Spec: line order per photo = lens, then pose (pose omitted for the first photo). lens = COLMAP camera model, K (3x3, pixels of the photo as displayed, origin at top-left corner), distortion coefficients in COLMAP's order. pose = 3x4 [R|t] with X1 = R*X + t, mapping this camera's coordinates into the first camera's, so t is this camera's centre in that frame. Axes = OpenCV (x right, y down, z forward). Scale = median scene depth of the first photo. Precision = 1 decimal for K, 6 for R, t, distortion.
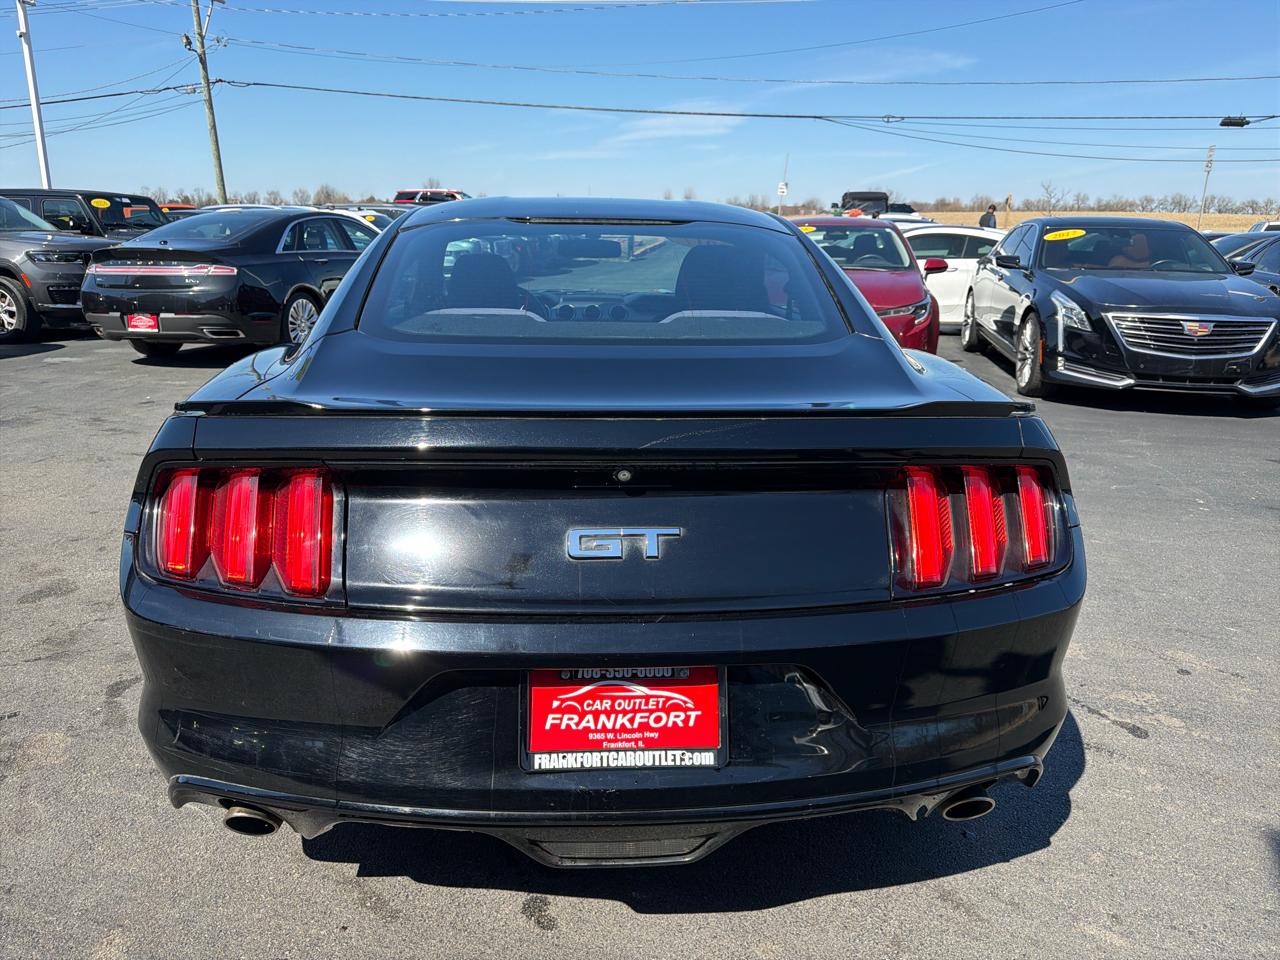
lens RADIAL K [[915.0, 0, 634.3], [0, 915.0, 481.7], [0, 0, 1]] dist [0.002674, -0.008896]
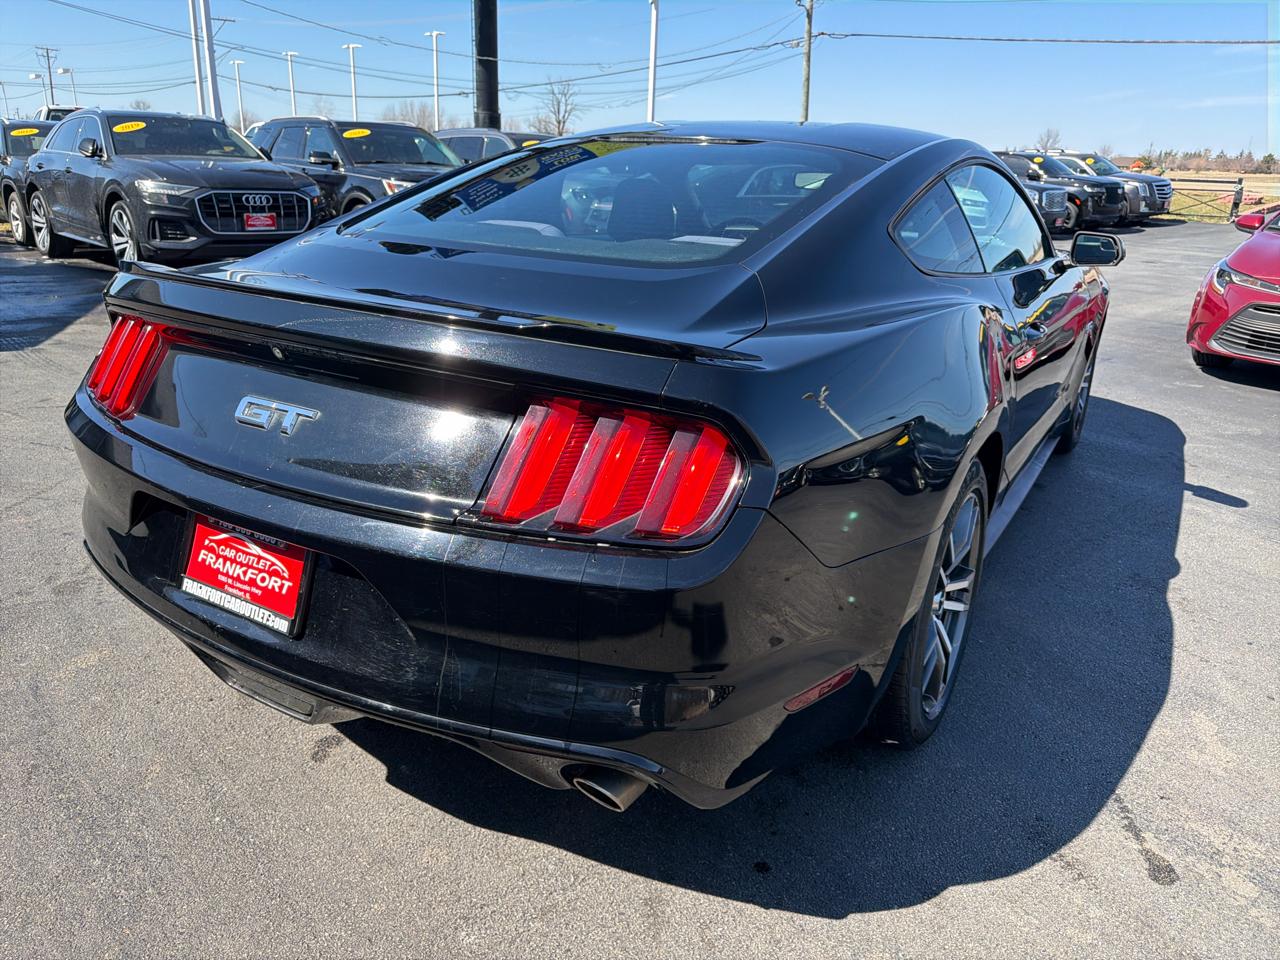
lens RADIAL K [[910.6, 0, 644.7], [0, 910.6, 484.0], [0, 0, 1]] dist [-0.002039, -0.000448]
pose [[0.821577, 0.204170, -0.532284, 0.960429], [-0.177124, 0.978880, 0.102083, -0.044921], [0.541884, 0.010411, 0.840389, 0.328796]]
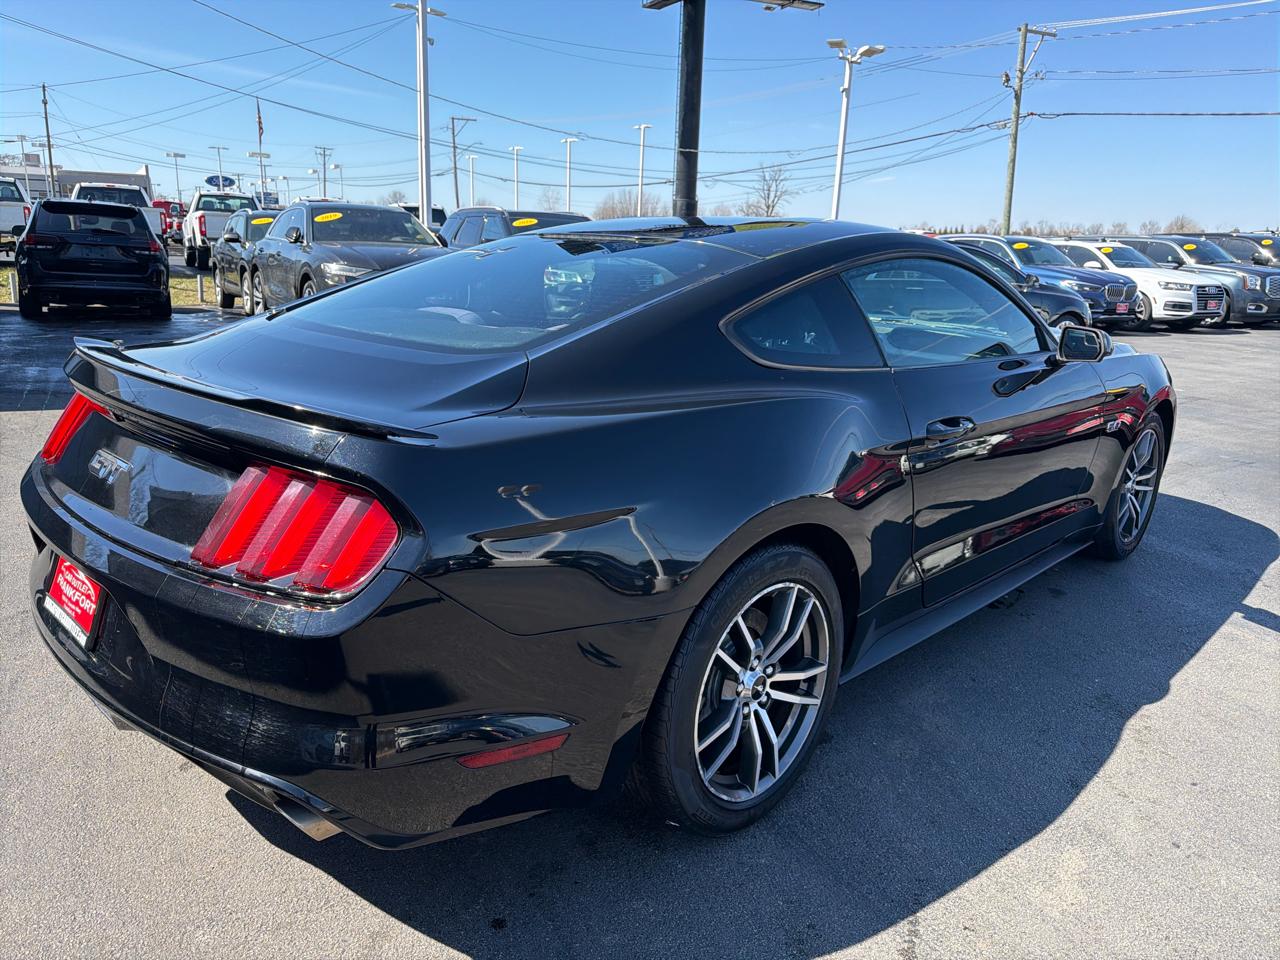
lens RADIAL K [[898.6, 0, 632.3], [0, 898.6, 493.7], [0, 0, 1]] dist [0.068371, -0.093891]
pose [[0.665521, 0.211529, -0.715777, 1.460771], [-0.224865, 0.971266, 0.077955, -0.171580], [0.711700, 0.109073, 0.693964, 0.636379]]
